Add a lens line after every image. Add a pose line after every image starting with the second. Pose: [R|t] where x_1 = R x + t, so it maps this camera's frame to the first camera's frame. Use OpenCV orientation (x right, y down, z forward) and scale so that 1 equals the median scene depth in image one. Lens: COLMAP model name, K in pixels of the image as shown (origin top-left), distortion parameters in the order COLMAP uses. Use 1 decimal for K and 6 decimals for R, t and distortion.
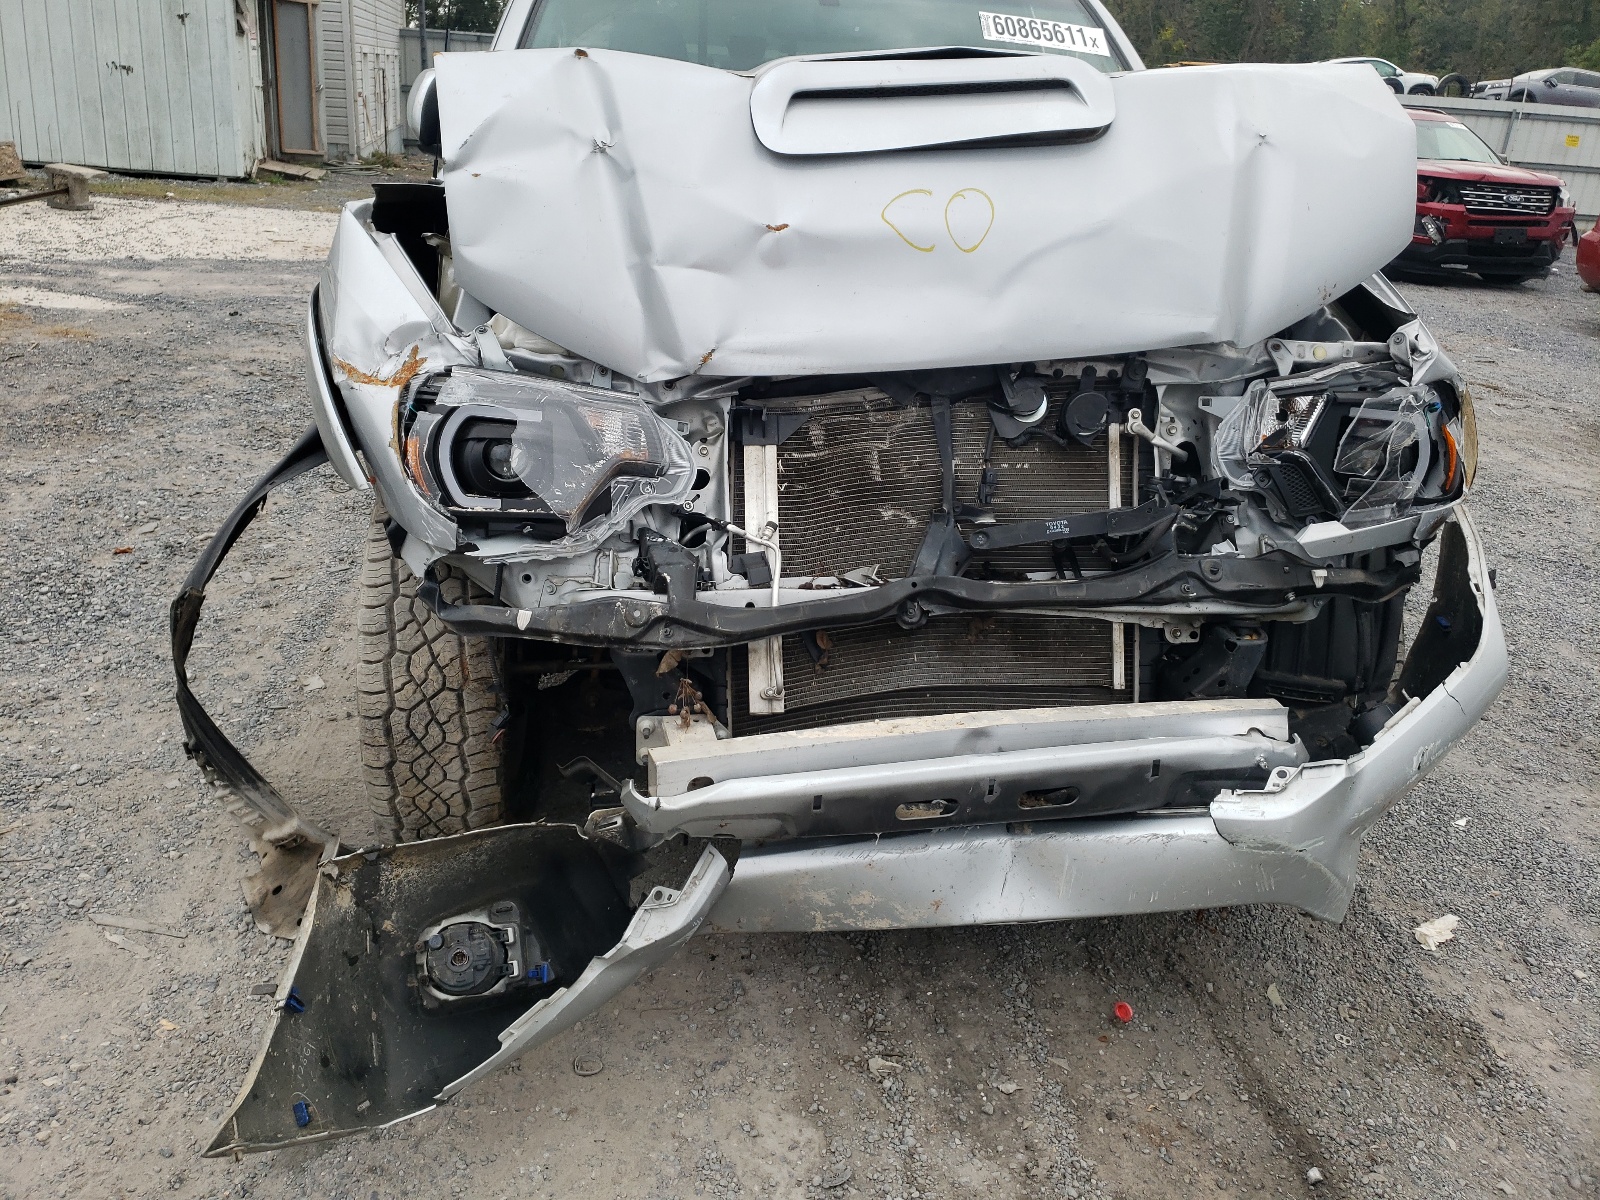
lens RADIAL K [[1195.9, 0, 800.0], [0, 1195.9, 600.0], [0, 0, 1]] dist [0.070616, -0.001995]
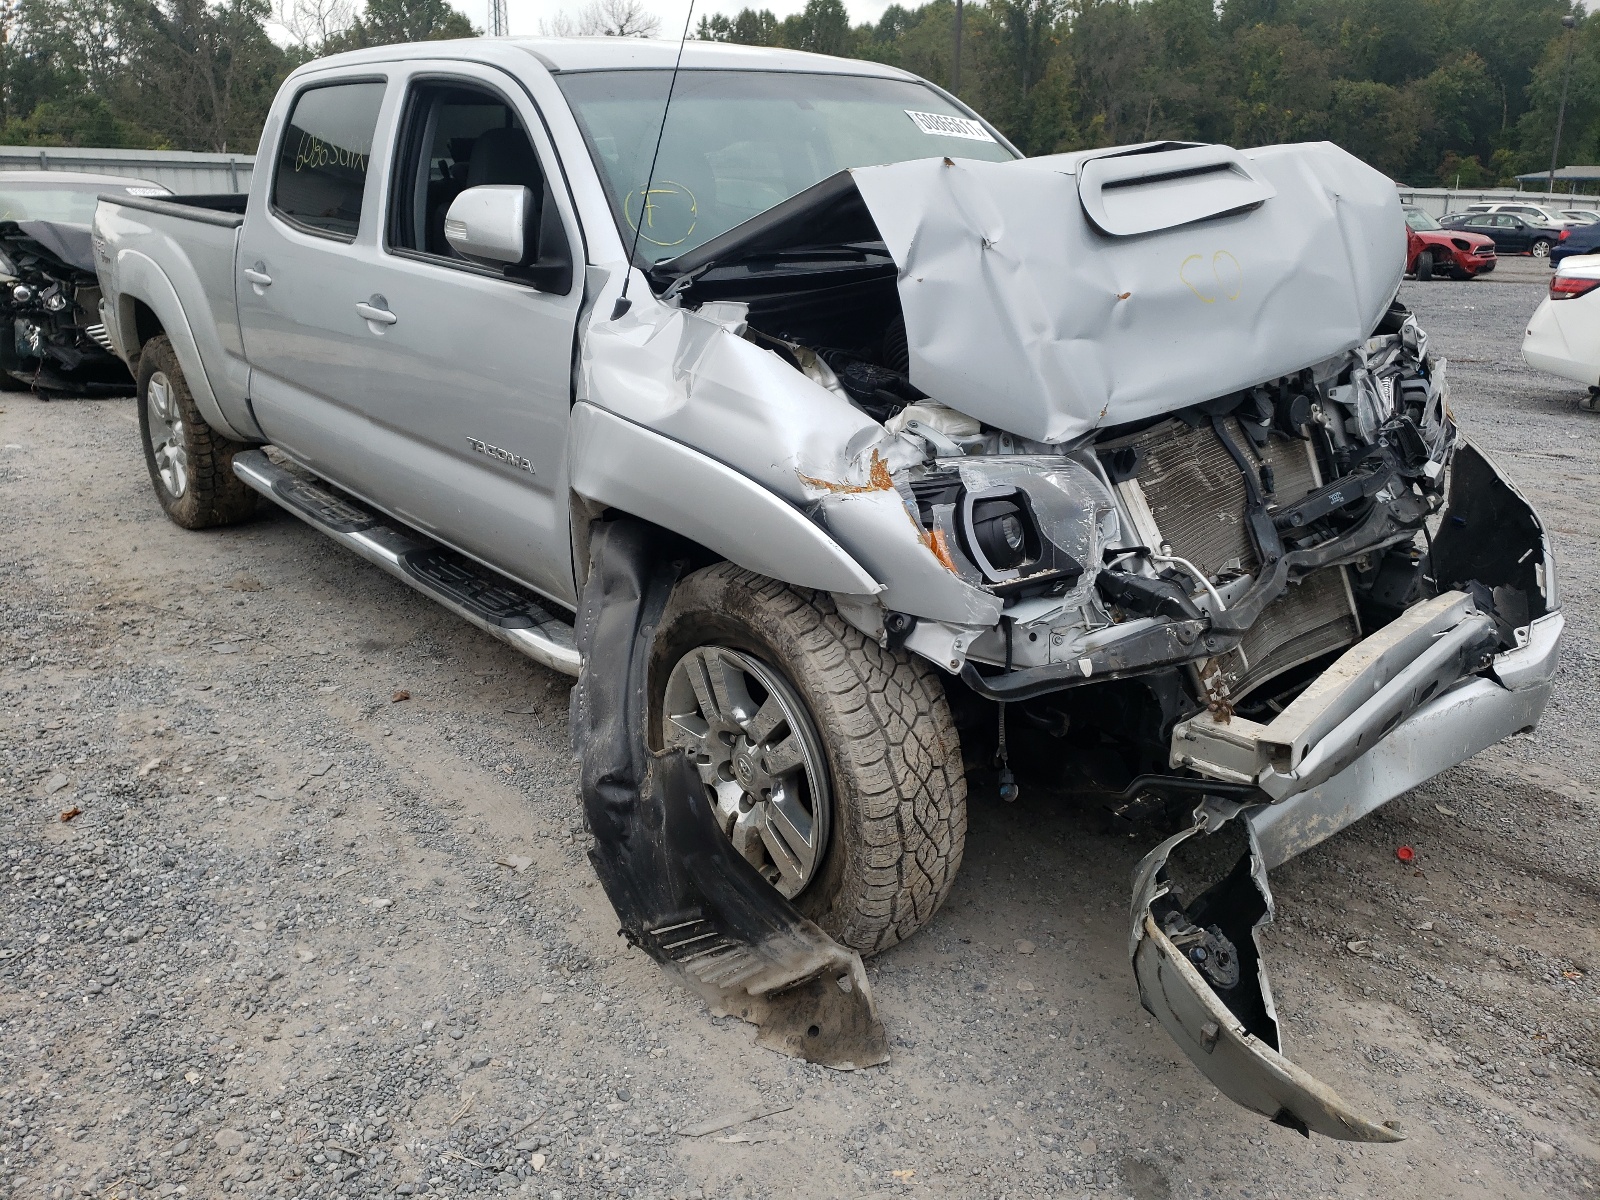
lens RADIAL K [[1201.8, 0, 800.0], [0, 1201.8, 600.0], [0, 0, 1]] dist [0.096085, -0.000421]
pose [[0.825447, -0.227000, 0.516825, -0.933580], [0.247887, 0.968343, 0.029403, -0.130602], [-0.507138, 0.103843, 0.855586, 0.166522]]
